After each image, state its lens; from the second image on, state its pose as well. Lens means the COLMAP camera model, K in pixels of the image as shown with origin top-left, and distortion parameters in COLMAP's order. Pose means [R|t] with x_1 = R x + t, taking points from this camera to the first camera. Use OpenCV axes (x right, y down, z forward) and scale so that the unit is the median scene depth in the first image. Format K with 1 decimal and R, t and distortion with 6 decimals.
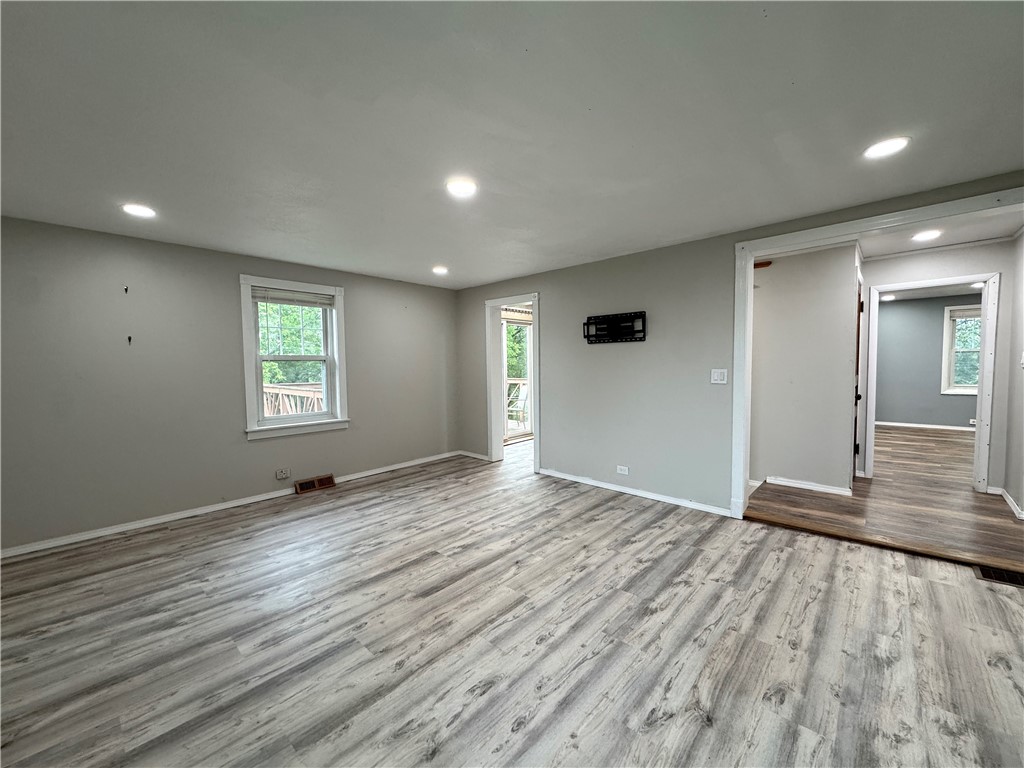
lens RADIAL K [[406.7, 0, 511.3], [0, 406.7, 385.7], [0, 0, 1]] dist [-0.004212, 0.000167]
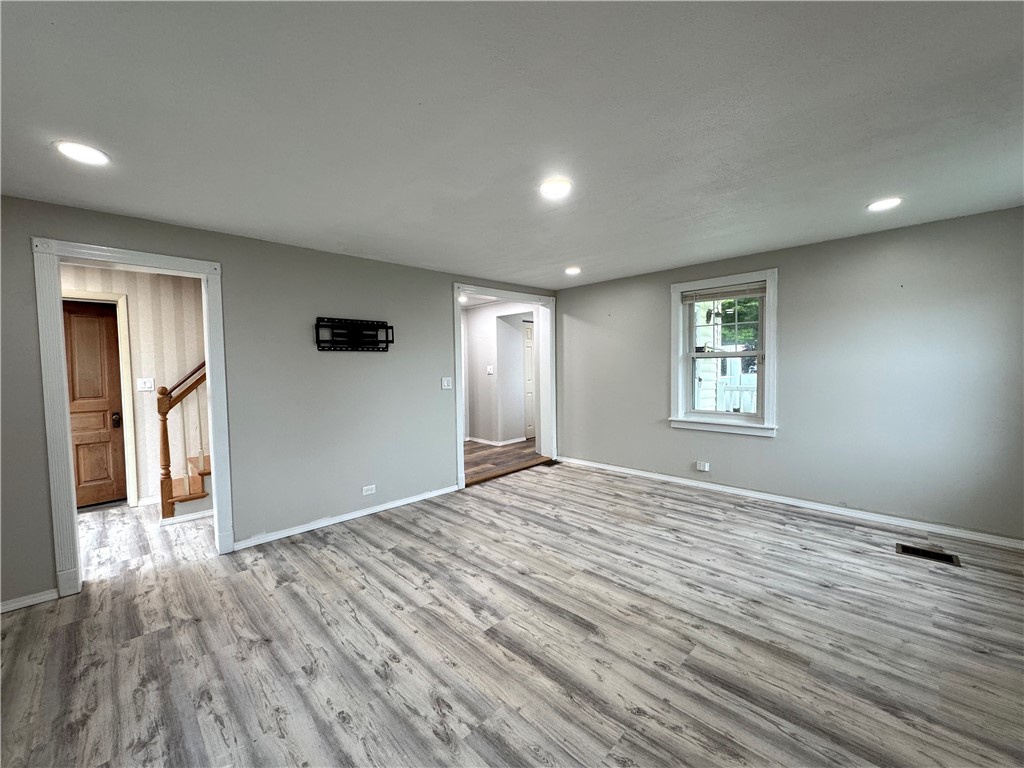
lens RADIAL K [[406.7, 0, 511.2], [0, 406.7, 383.6], [0, 0, 1]] dist [-0.004212, 0.000167]
pose [[0.042746, -0.031661, 0.998584, -0.855476], [0.070663, 0.997090, 0.028589, -0.049820], [-0.996584, 0.069340, 0.044859, 0.849615]]
